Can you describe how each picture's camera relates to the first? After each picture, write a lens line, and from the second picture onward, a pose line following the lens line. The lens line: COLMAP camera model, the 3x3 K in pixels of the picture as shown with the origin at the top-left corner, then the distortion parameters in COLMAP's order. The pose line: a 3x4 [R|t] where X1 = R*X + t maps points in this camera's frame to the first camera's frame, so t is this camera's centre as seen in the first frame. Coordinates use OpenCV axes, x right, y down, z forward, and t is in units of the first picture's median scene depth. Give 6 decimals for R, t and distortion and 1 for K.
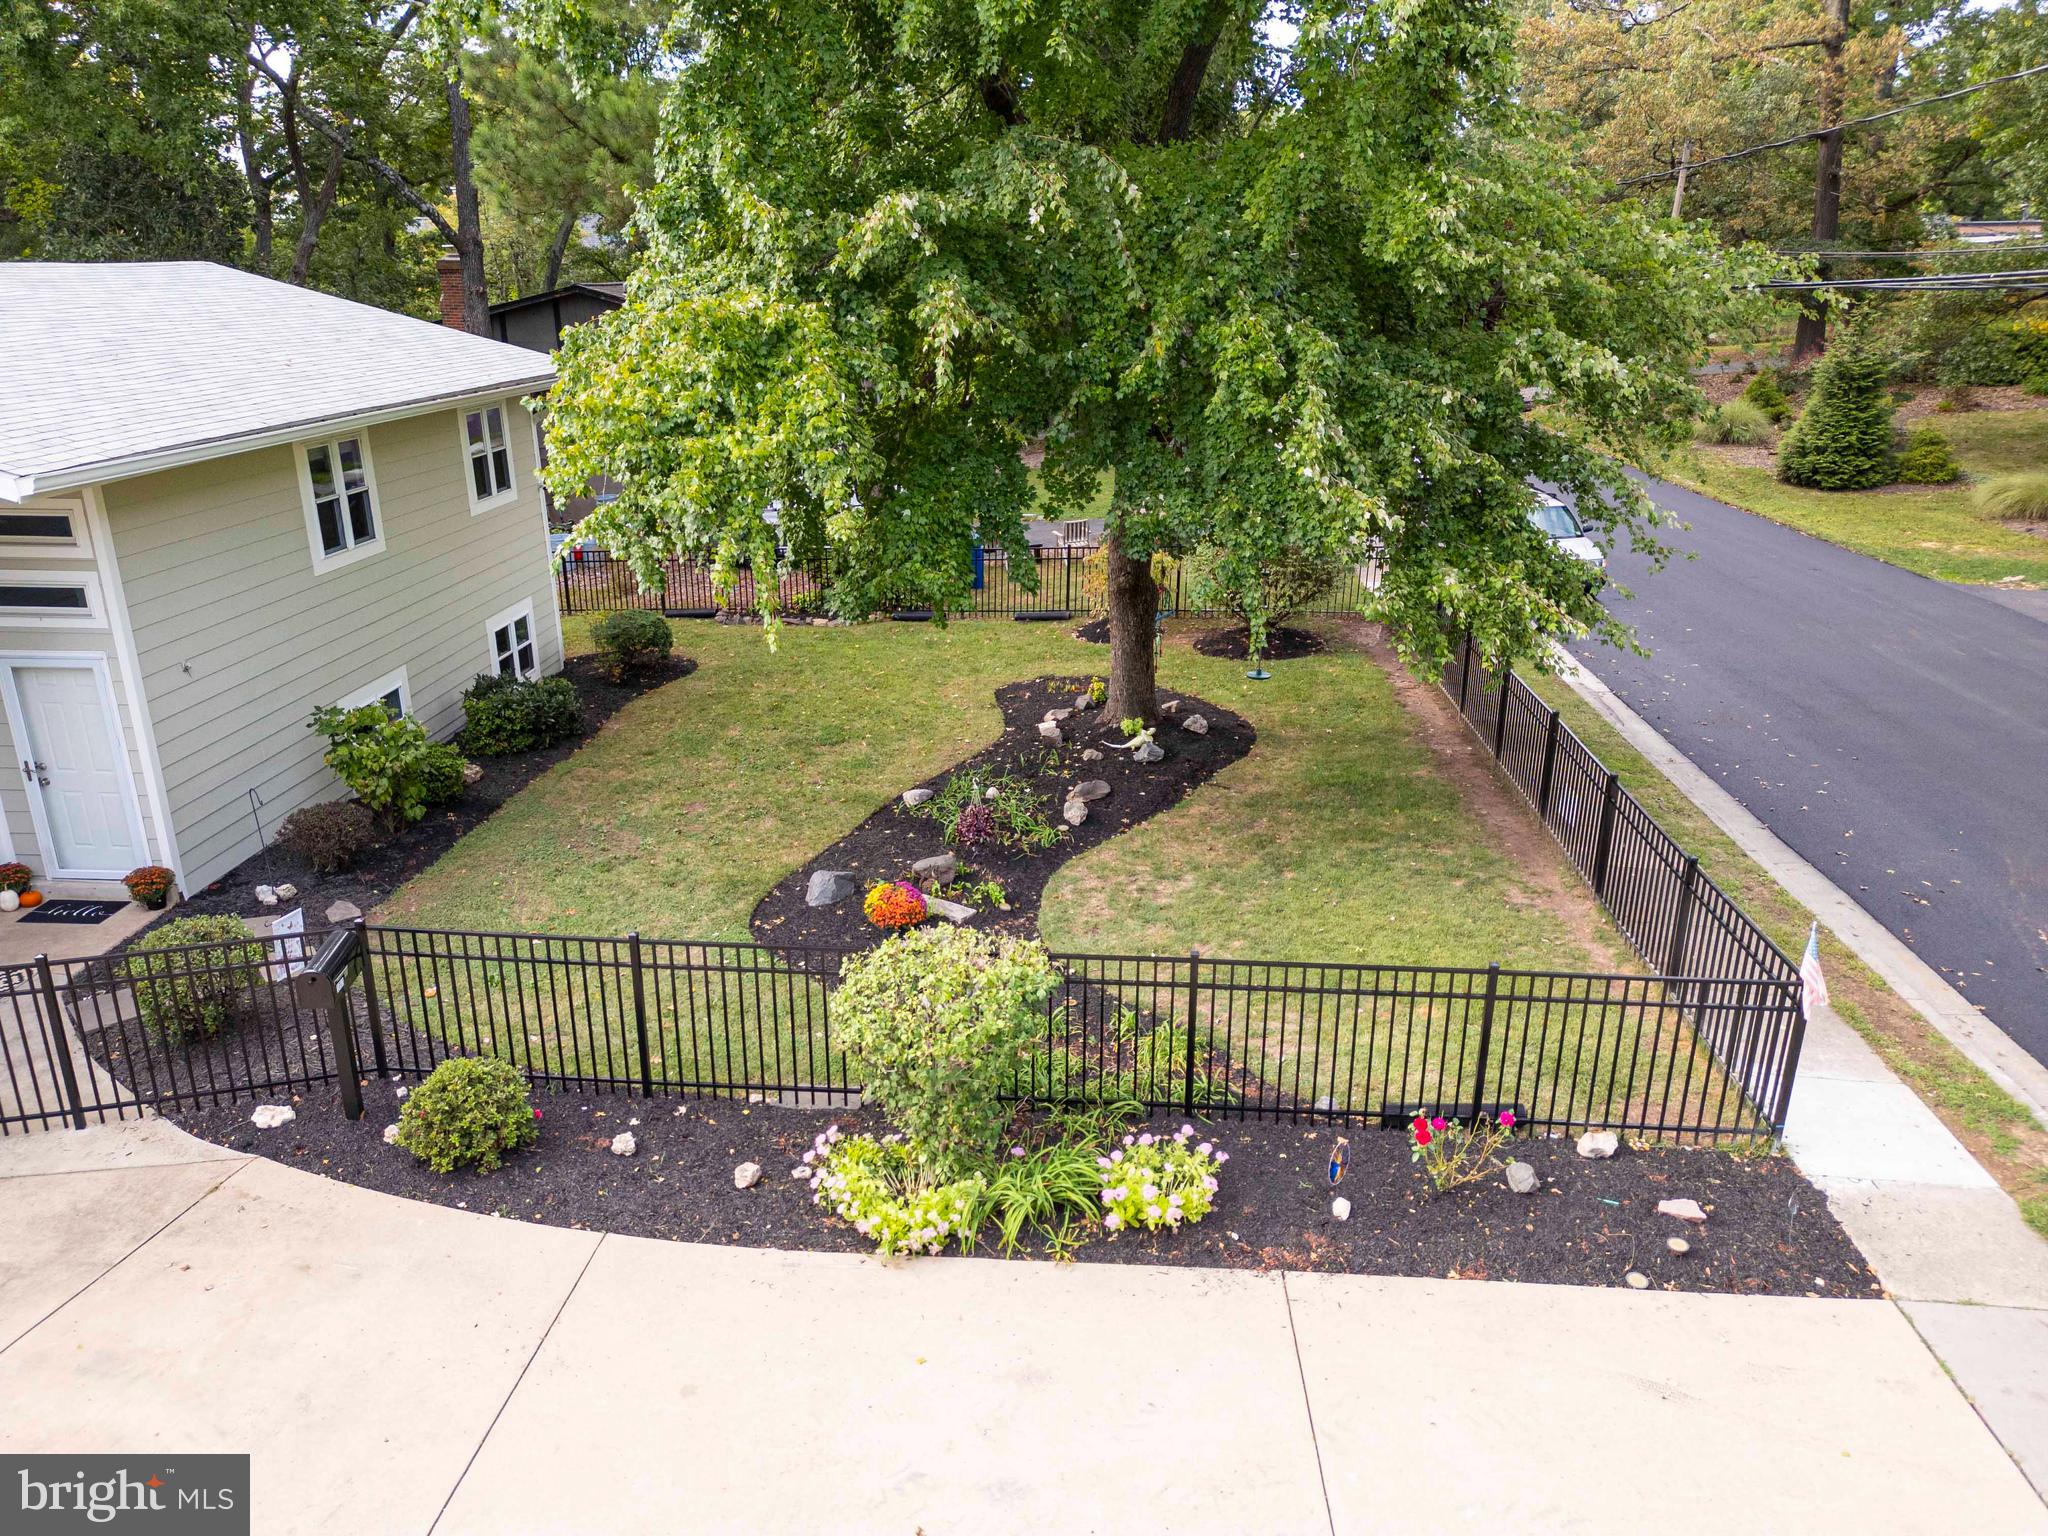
lens RADIAL K [[1433.5, 0, 1024.5], [0, 1433.5, 763.4], [0, 0, 1]] dist [0.077574, -0.071890]
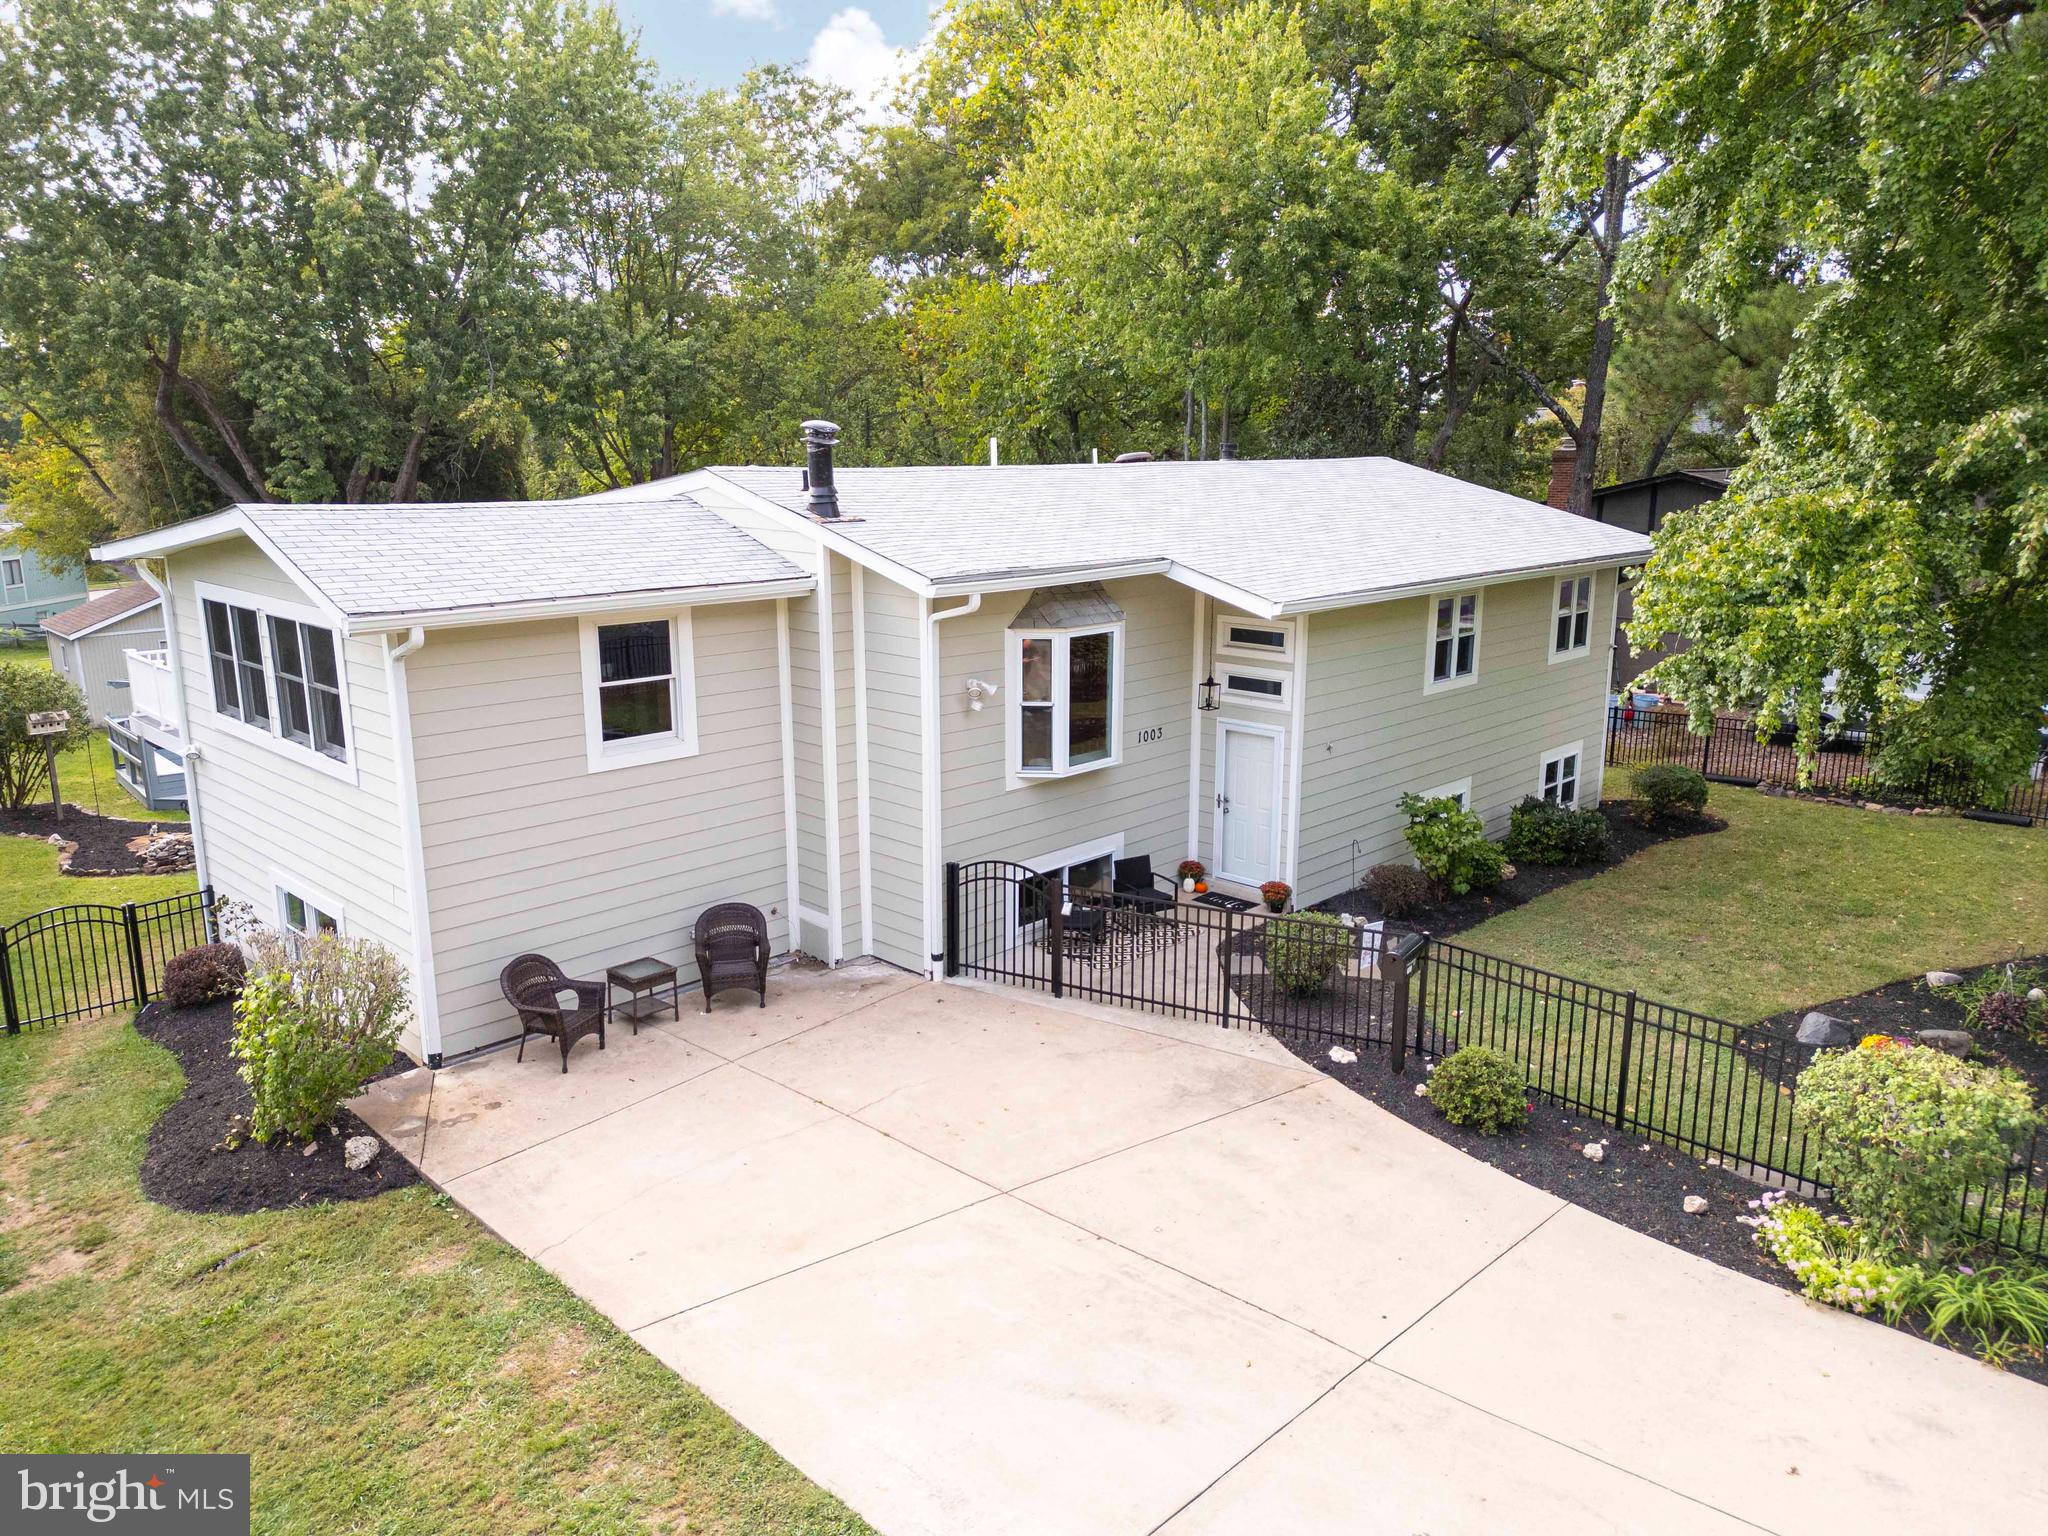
lens RADIAL K [[1433.5, 0, 1022.5], [0, 1433.5, 762.8], [0, 0, 1]] dist [0.077574, -0.071890]
pose [[0.765644, 0.142195, -0.627351, 0.068571], [-0.213238, 0.976223, -0.038974, 0.072116], [0.606892, 0.163615, 0.777761, -0.265997]]
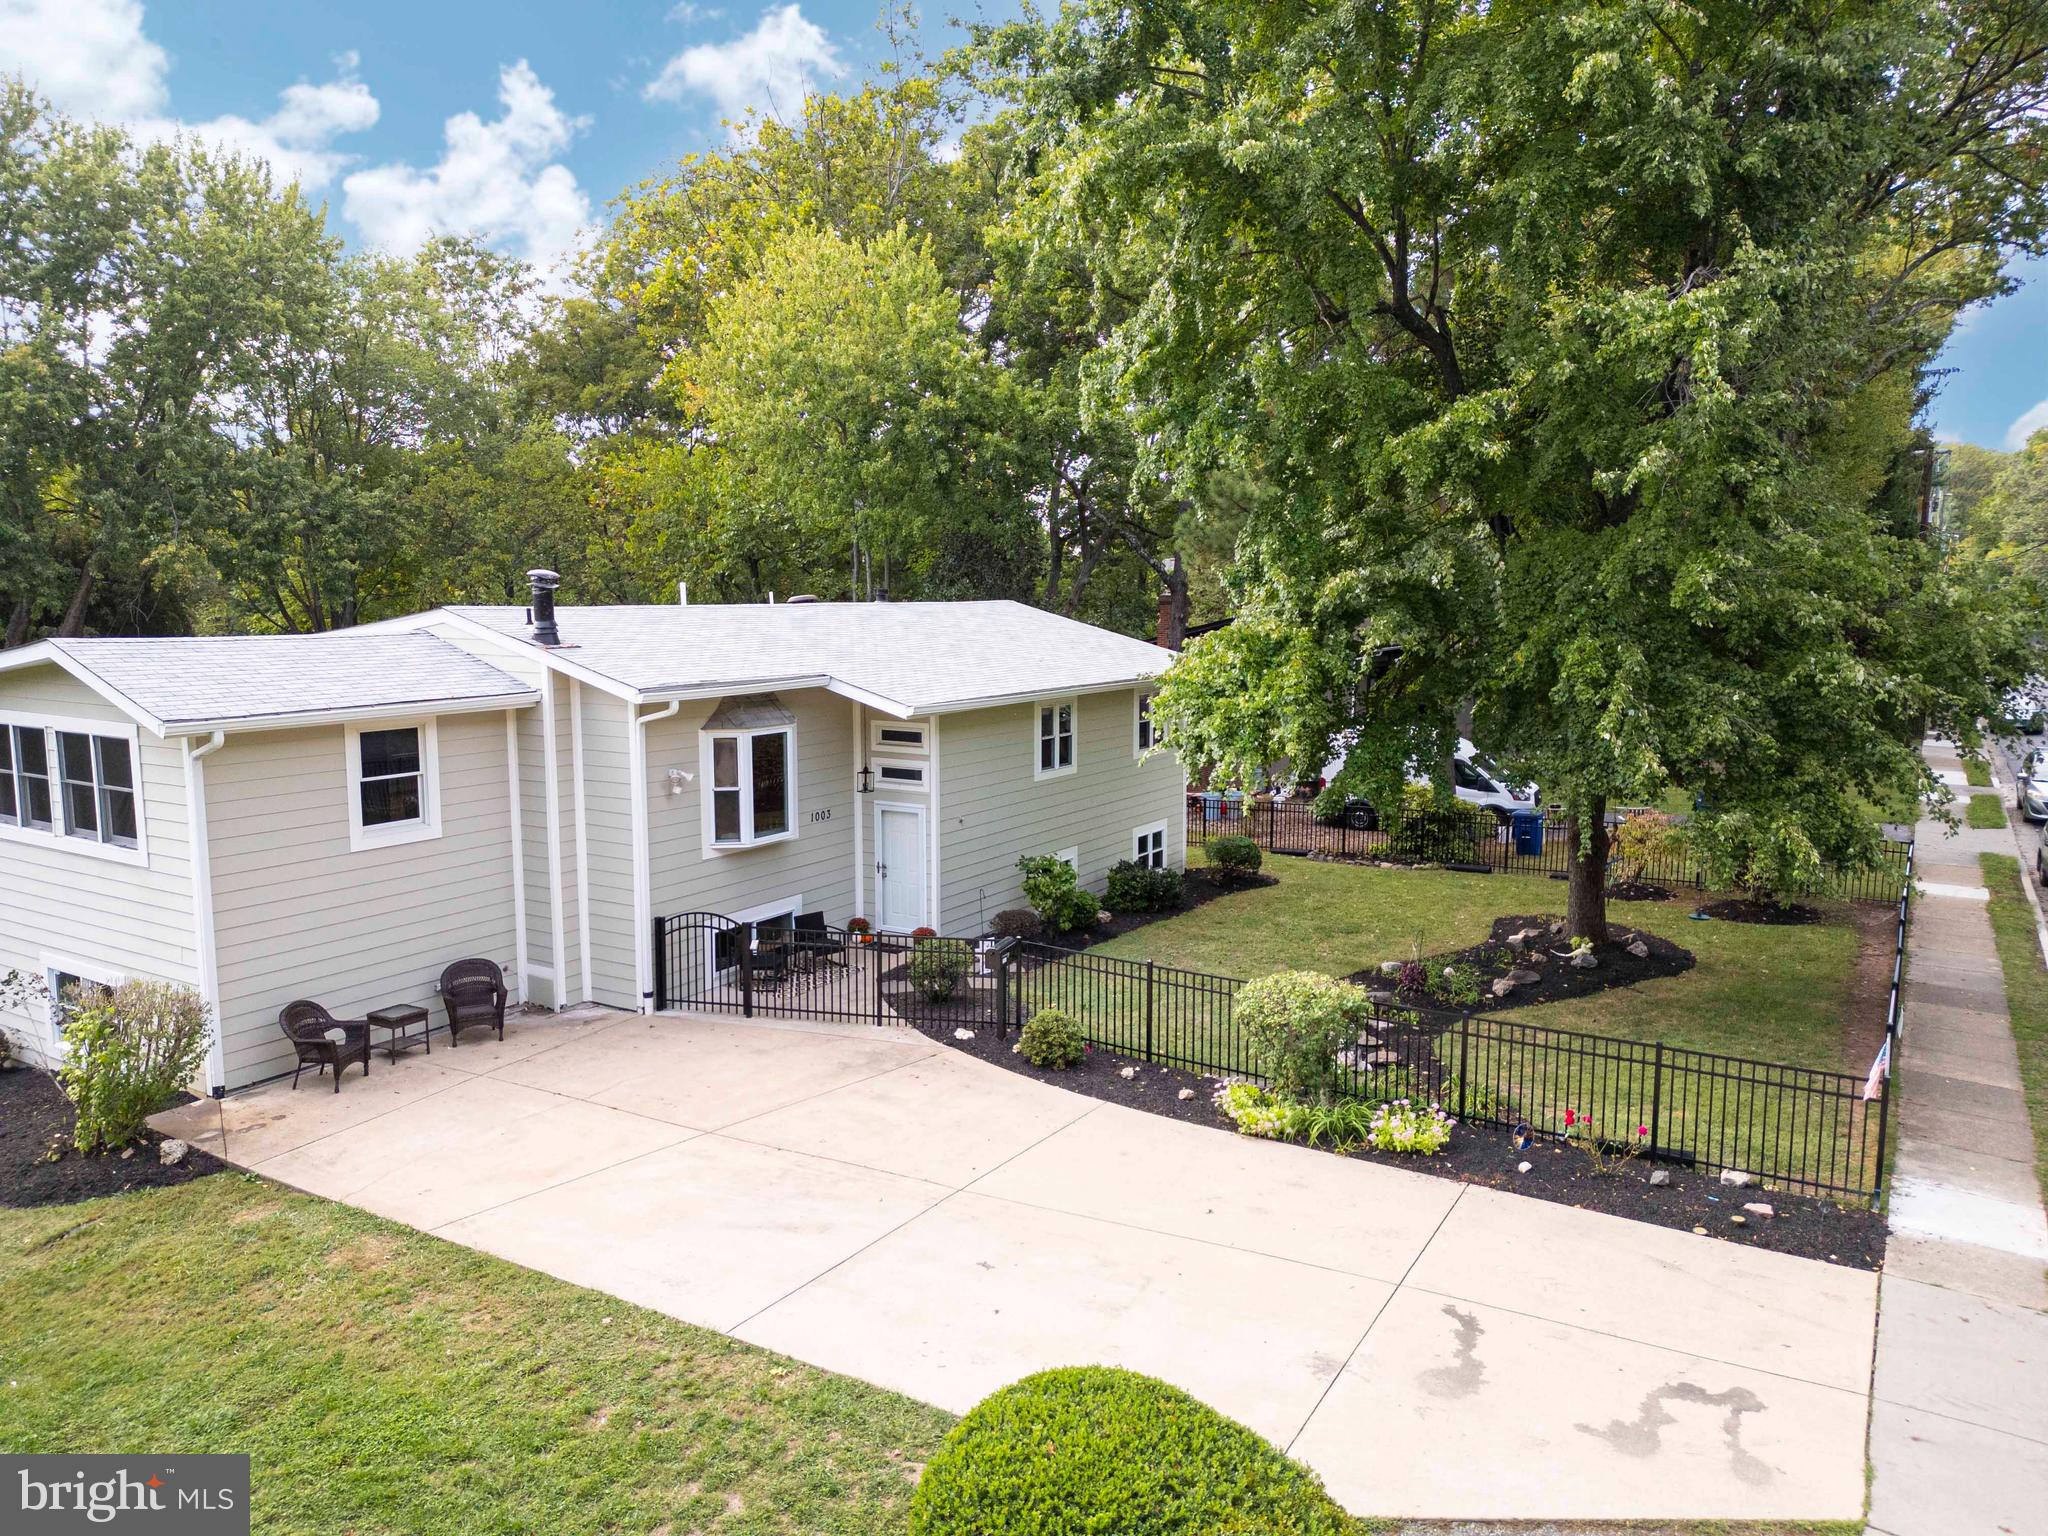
lens RADIAL K [[1433.5, 0, 1023.9], [0, 1433.5, 761.8], [0, 0, 1]] dist [0.077574, -0.071890]
pose [[0.885324, 0.058181, -0.461320, 0.332462], [-0.154112, 0.972777, -0.173072, 0.174533], [0.438692, 0.224320, 0.870189, -0.565762]]
